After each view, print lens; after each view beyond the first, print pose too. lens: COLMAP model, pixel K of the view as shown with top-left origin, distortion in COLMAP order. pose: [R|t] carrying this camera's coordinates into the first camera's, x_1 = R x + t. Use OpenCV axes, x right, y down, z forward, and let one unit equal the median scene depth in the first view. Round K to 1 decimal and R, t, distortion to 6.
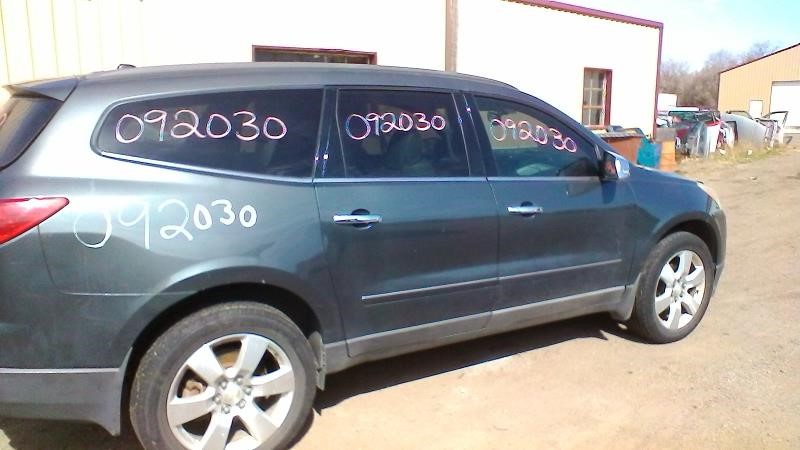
lens RADIAL K [[623.4, 0, 397.8], [0, 623.4, 225.1], [0, 0, 1]] dist [-0.030753, 0.014400]
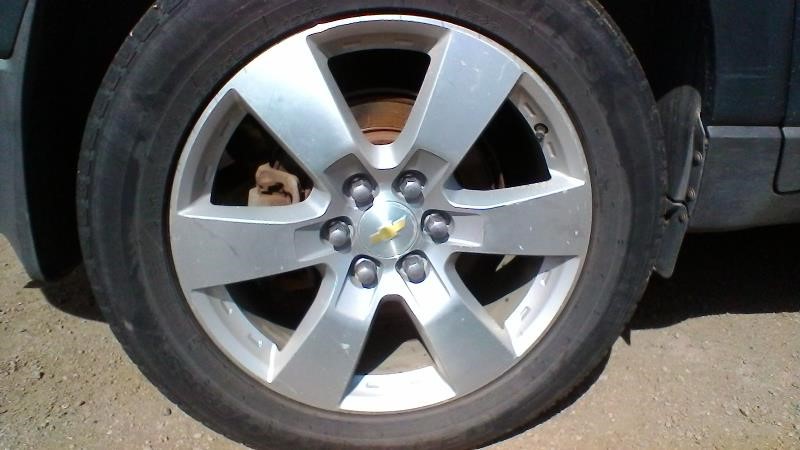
lens RADIAL K [[623.4, 0, 398.6], [0, 623.4, 225.1], [0, 0, 1]] dist [-0.030753, 0.014400]
pose [[0.899591, 0.149163, -0.410470, -0.131642], [-0.086947, 0.982221, 0.166381, 0.216977], [0.427990, -0.113986, 0.896567, 0.717413]]
